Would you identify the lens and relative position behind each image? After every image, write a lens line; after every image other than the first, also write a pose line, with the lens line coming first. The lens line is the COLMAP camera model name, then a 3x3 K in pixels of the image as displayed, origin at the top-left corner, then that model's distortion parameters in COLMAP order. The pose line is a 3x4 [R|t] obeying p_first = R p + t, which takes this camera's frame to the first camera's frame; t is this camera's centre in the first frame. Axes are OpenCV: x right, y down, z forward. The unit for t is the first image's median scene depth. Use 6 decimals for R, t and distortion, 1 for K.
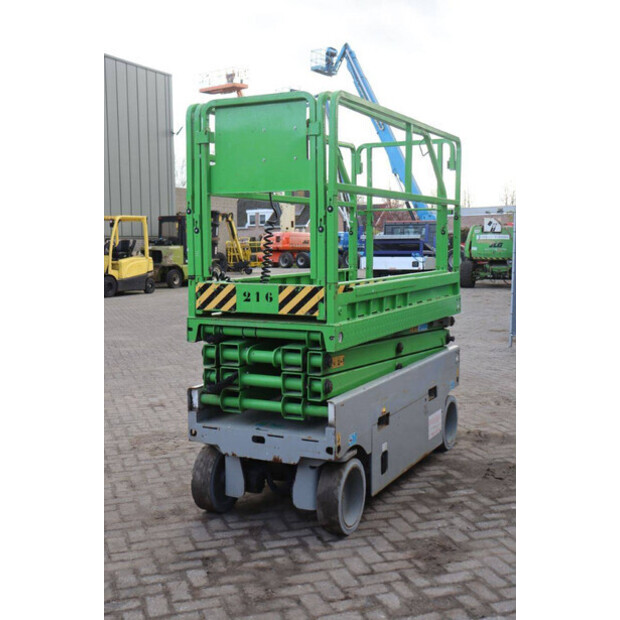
lens RADIAL K [[778.2, 0, 310.0], [0, 778.2, 310.0], [0, 0, 1]] dist [0.017643, 0.073187]
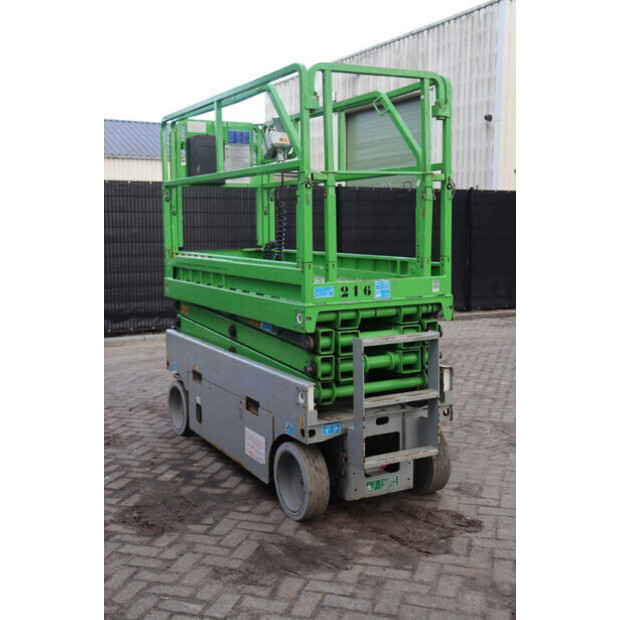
lens RADIAL K [[778.2, 0, 310.0], [0, 778.2, 310.0], [0, 0, 1]] dist [0.017643, 0.073187]
pose [[-0.583635, 0.100125, -0.805820, 0.999453], [-0.064291, 0.983556, 0.168774, -0.175584], [0.809467, 0.150309, -0.567600, 1.930138]]
